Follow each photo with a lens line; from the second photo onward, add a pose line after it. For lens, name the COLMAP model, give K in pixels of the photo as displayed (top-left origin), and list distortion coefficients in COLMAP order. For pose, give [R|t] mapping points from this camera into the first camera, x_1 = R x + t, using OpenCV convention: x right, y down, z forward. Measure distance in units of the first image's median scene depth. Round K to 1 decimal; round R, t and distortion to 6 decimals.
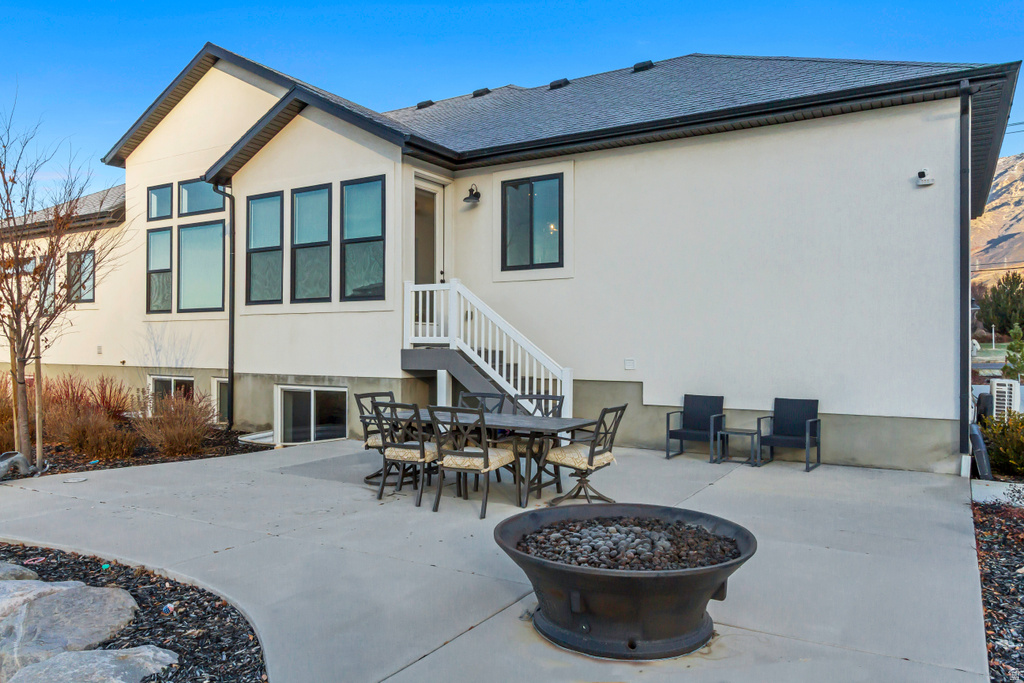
lens RADIAL K [[746.5, 0, 513.8], [0, 746.5, 337.1], [0, 0, 1]] dist [0.006245, -0.005601]
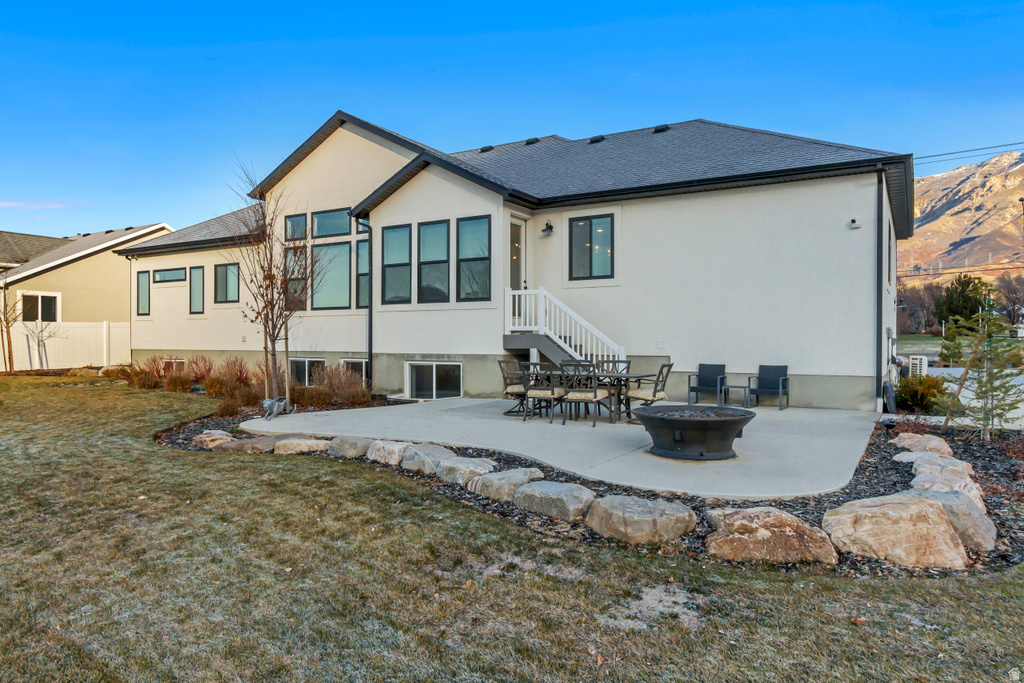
lens RADIAL K [[701.3, 0, 508.1], [0, 701.3, 343.1], [0, 0, 1]] dist [-0.005361, 0.001768]
pose [[0.999999, -0.001543, 0.000592, -0.134032], [0.001535, 0.999911, 0.013282, 0.013727], [-0.000612, -0.013281, 0.999912, -0.350215]]
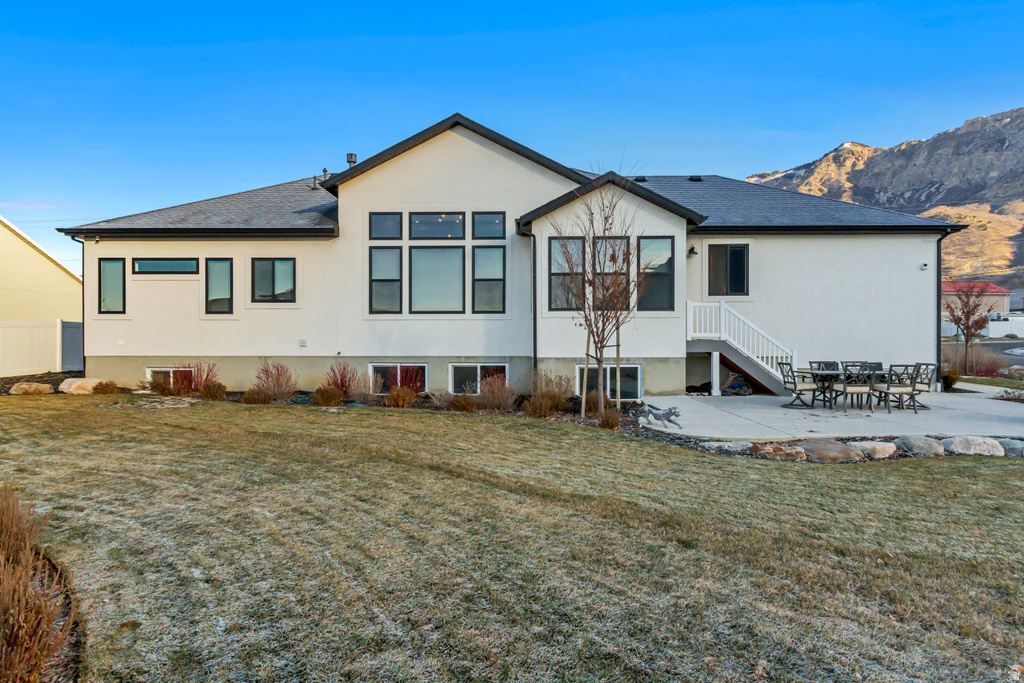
lens RADIAL K [[570.1, 0, 516.0], [0, 570.1, 343.7], [0, 0, 1]] dist [0.005262, 0.001609]
pose [[0.858414, -0.005766, 0.512925, -1.086566], [-0.002333, 0.999883, 0.015144, 0.005001], [-0.512952, -0.014196, 0.858300, 0.078602]]
